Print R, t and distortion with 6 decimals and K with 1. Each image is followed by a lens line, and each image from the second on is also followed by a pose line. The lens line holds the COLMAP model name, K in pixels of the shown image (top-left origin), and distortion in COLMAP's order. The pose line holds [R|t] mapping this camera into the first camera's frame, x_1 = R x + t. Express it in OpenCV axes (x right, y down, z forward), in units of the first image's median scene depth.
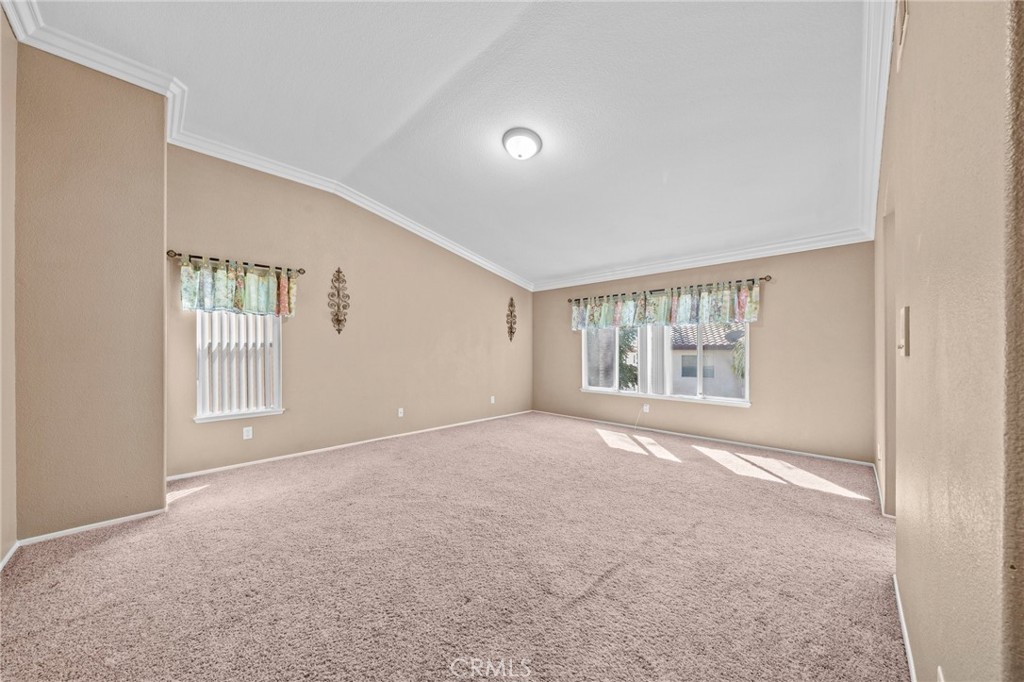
lens RADIAL K [[349.1, 0, 502.1], [0, 349.1, 347.5], [0, 0, 1]] dist [-0.002396, -0.000089]
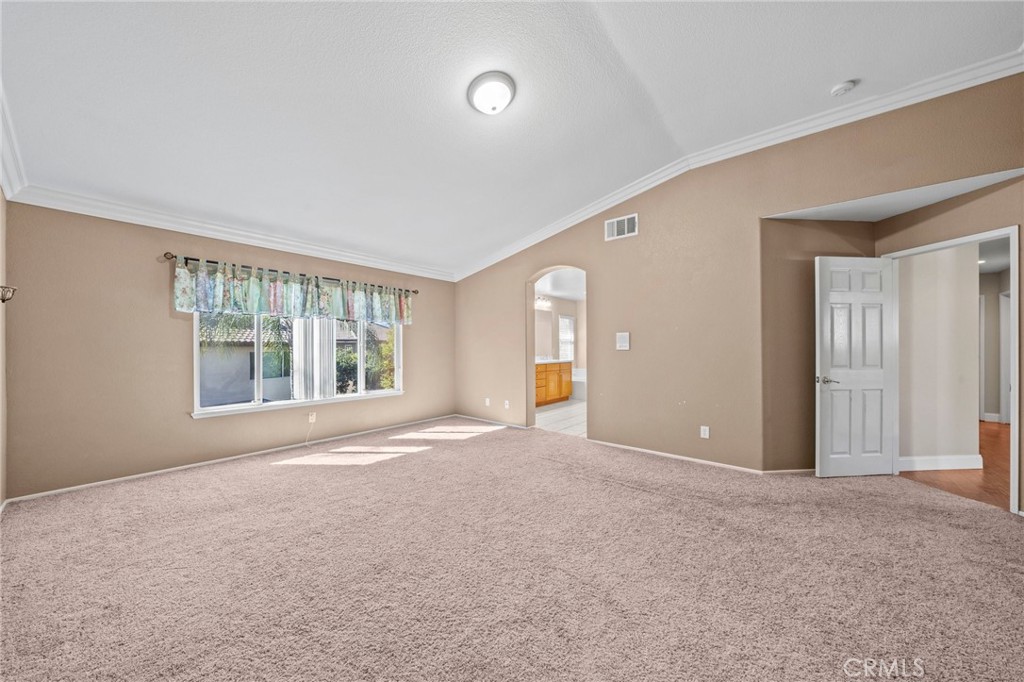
lens RADIAL K [[349.1, 0, 502.1], [0, 349.1, 347.5], [0, 0, 1]] dist [-0.002396, -0.000089]
pose [[-0.066874, 0.003290, 0.997756, -0.477930], [-0.005055, 0.999981, -0.003636, 0.008880], [-0.997749, -0.005286, -0.066856, 0.661920]]
